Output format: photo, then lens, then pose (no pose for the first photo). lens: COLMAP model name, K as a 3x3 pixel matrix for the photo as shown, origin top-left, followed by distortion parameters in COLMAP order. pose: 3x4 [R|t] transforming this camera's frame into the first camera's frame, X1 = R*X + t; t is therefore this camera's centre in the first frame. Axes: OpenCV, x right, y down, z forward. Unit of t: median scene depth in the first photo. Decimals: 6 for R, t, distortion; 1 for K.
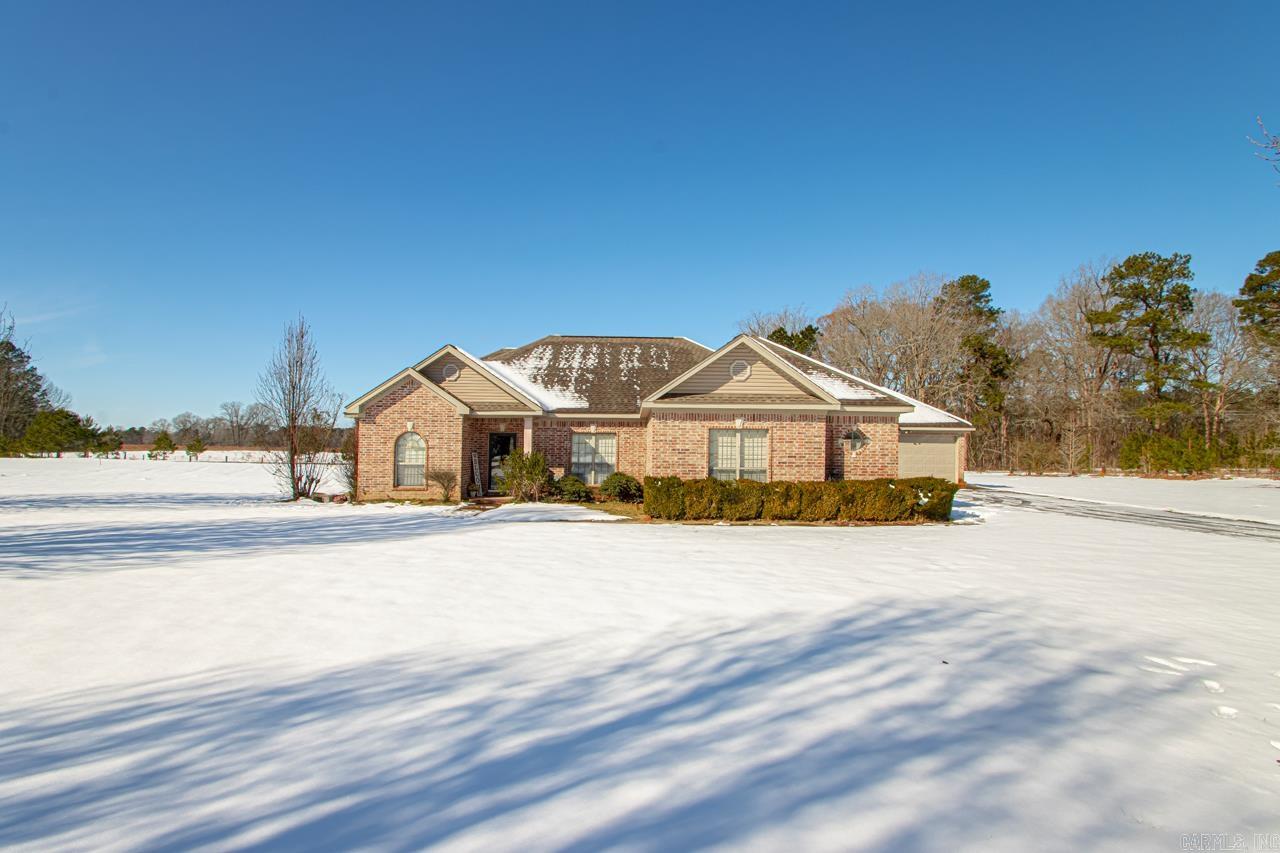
lens RADIAL K [[603.8, 0, 629.6], [0, 603.8, 439.2], [0, 0, 1]] dist [0.007382, -0.007158]
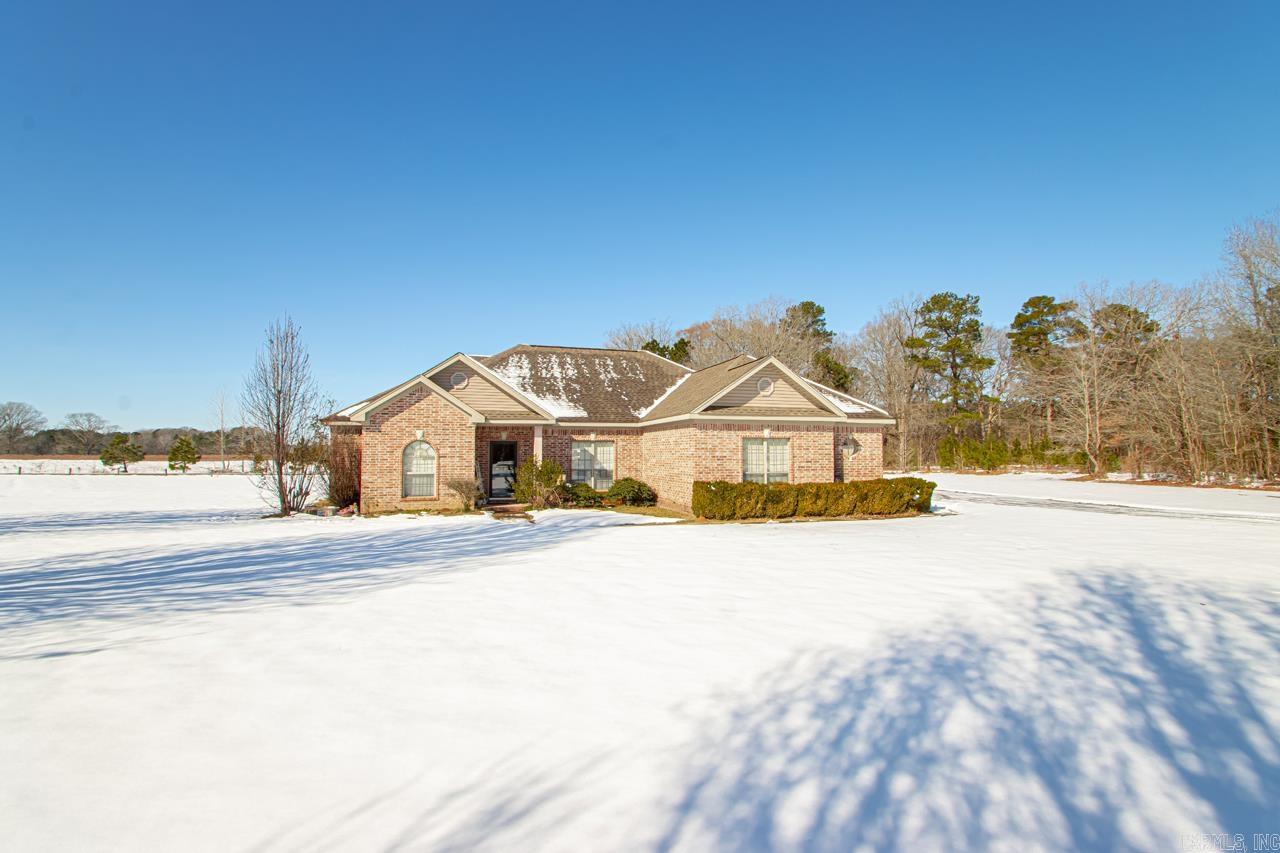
lens RADIAL K [[603.8, 0, 588.2], [0, 603.8, 430.0], [0, 0, 1]] dist [0.007382, -0.007158]
pose [[0.966121, 0.000862, 0.258087, -0.432720], [0.004451, 0.999790, -0.020002, -0.010304], [-0.258050, 0.020474, 0.965915, -0.012870]]
